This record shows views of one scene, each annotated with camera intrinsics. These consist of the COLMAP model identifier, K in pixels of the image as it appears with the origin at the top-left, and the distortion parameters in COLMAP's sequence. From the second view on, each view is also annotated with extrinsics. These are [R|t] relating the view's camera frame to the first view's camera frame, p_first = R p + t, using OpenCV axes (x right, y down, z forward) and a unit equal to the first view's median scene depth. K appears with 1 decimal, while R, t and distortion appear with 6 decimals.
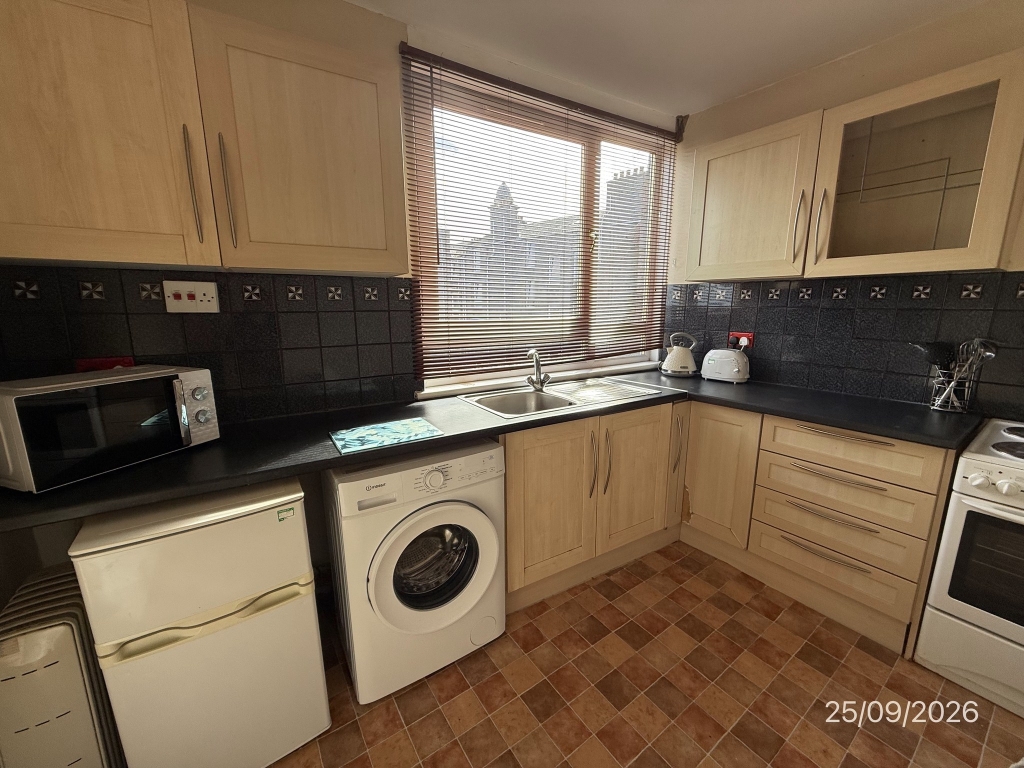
lens RADIAL K [[404.7, 0, 512.0], [0, 404.7, 384.0], [0, 0, 1]] dist [-0.000525, -0.000091]
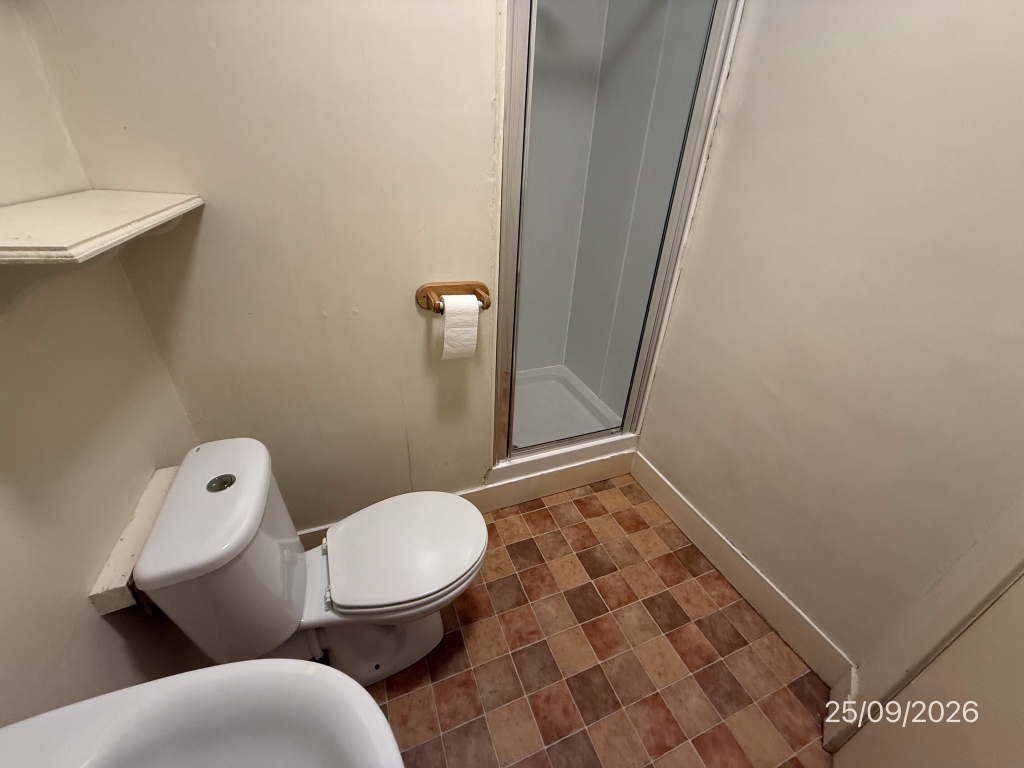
lens RADIAL K [[404.7, 0, 512.0], [0, 404.7, 384.0], [0, 0, 1]] dist [-0.000525, -0.000091]
pose [[-0.230073, 0.474766, -0.849508, 0.841179], [-0.228836, 0.822056, 0.521400, -0.139290], [0.945886, 0.314358, -0.080490, 0.800239]]
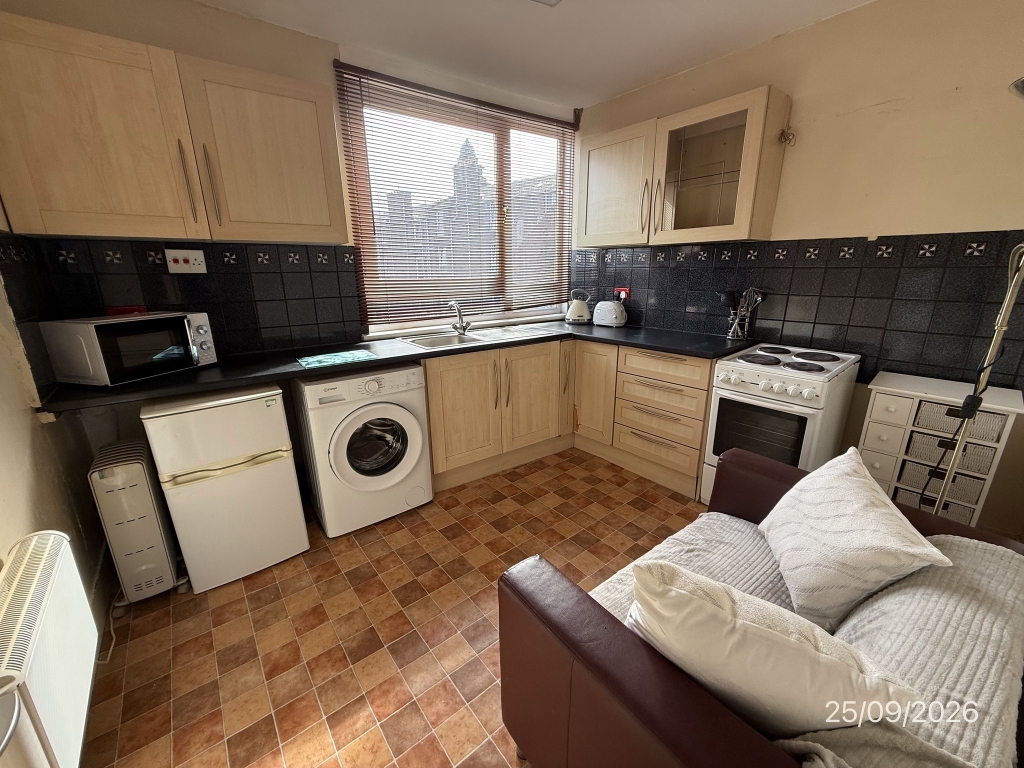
lens RADIAL K [[404.7, 0, 512.0], [0, 404.7, 384.0], [0, 0, 1]] dist [-0.000525, -0.000091]
pose [[0.997292, -0.025964, 0.068814, 0.176556], [0.020236, 0.996372, 0.082670, 0.093343], [-0.070711, -0.081054, 0.994198, -0.410088]]
